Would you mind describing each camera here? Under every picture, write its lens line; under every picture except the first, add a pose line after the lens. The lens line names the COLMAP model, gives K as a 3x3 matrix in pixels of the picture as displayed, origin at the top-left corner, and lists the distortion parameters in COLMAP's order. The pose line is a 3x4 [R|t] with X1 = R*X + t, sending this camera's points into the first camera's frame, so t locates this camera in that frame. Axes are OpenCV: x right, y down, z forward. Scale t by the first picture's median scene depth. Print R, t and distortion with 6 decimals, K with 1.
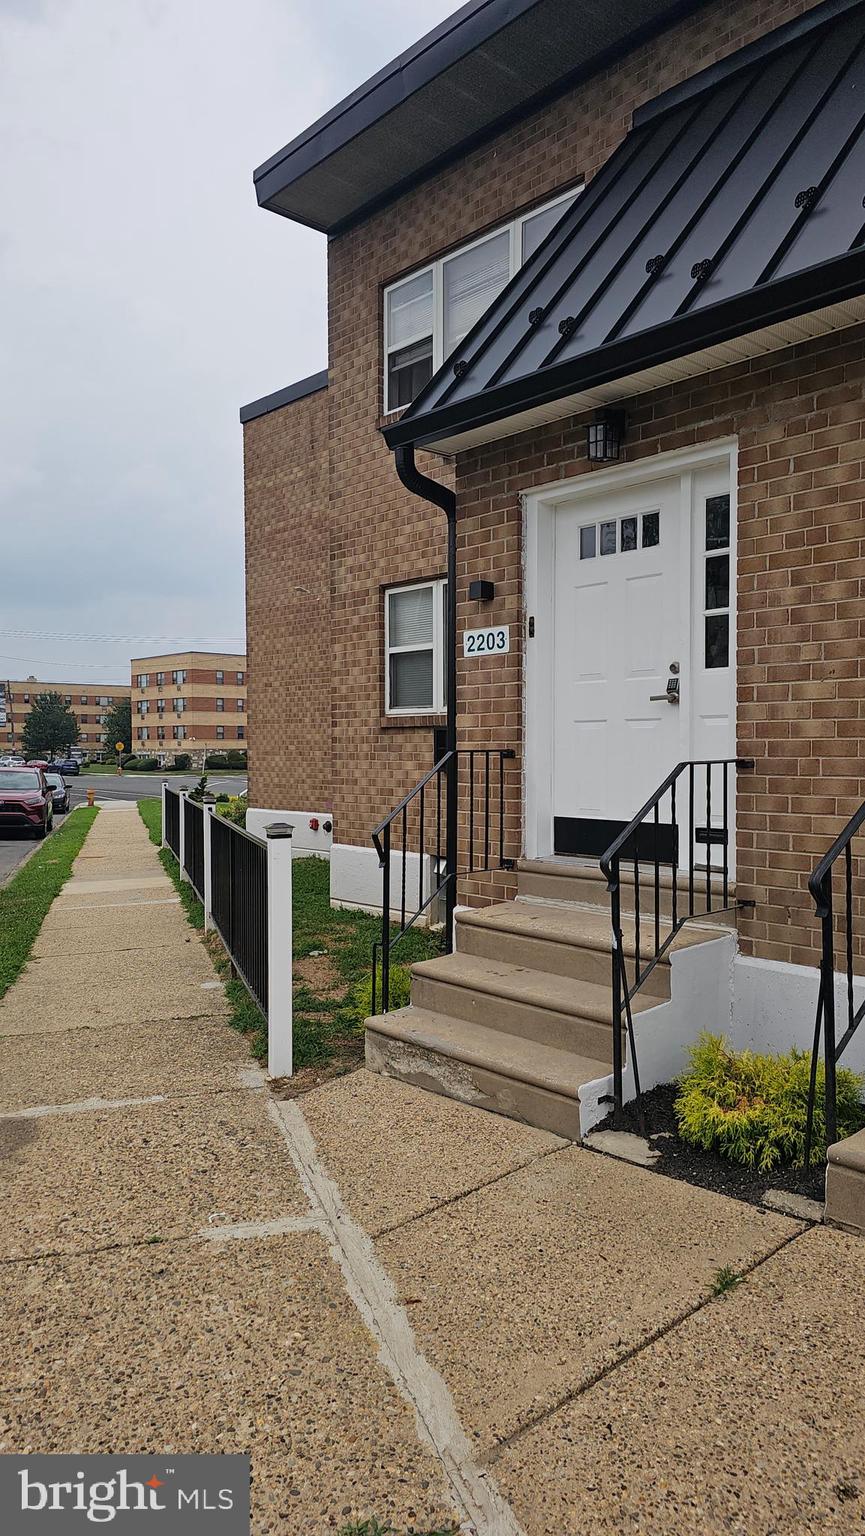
lens RADIAL K [[1040.0, 0, 437.4], [0, 1040.0, 775.3], [0, 0, 1]] dist [0.080936, -0.080191]
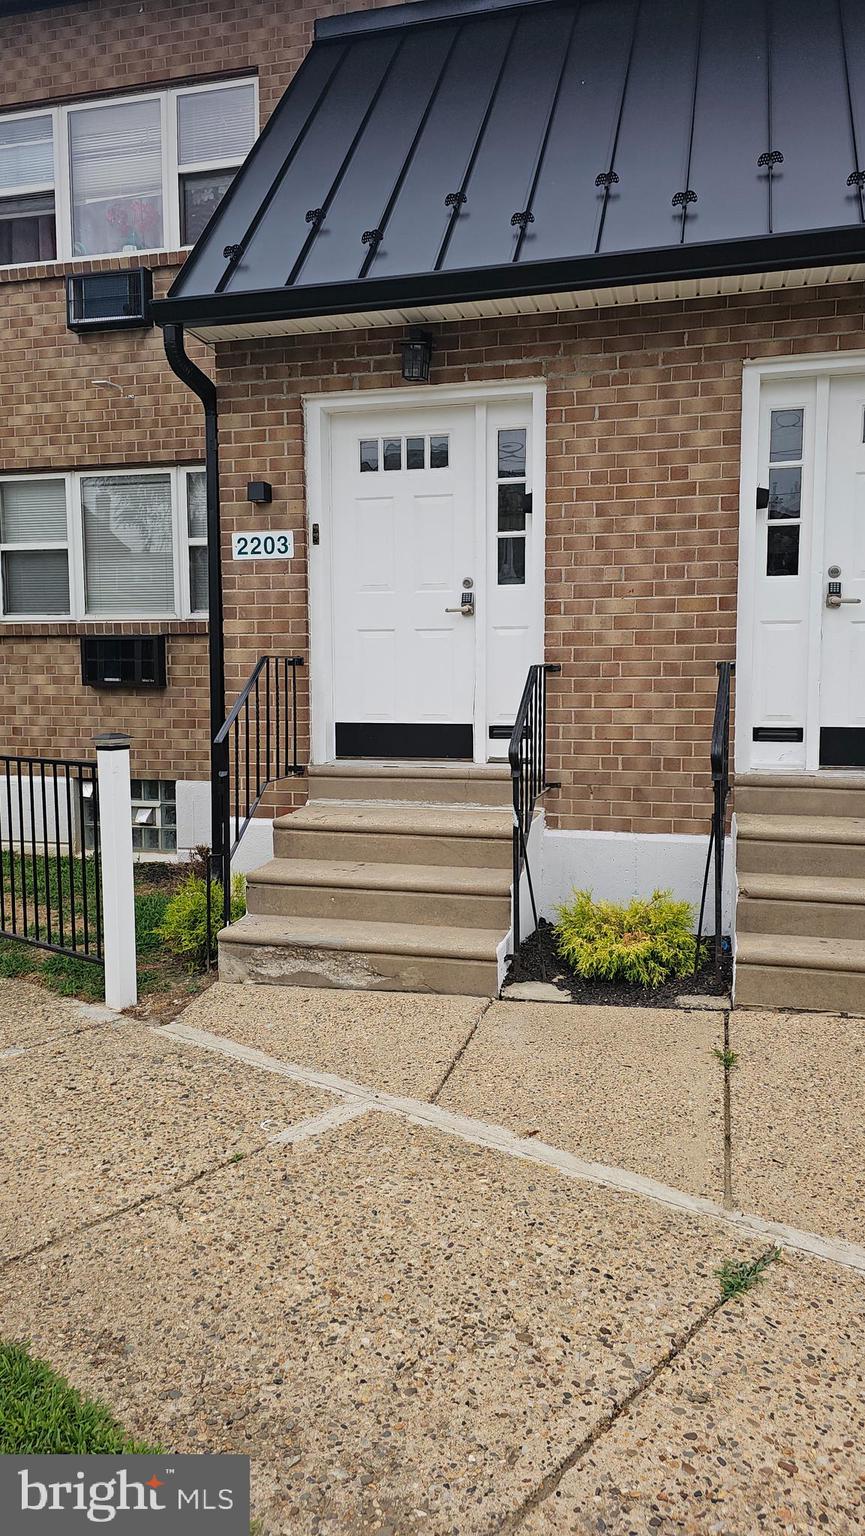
lens RADIAL K [[1040.0, 0, 437.4], [0, 1040.0, 775.3], [0, 0, 1]] dist [0.080936, -0.080191]
pose [[0.825364, -0.051176, 0.562277, -0.450545], [0.013561, 0.997393, 0.070872, 0.023616], [-0.564439, -0.050870, 0.823906, 0.098017]]
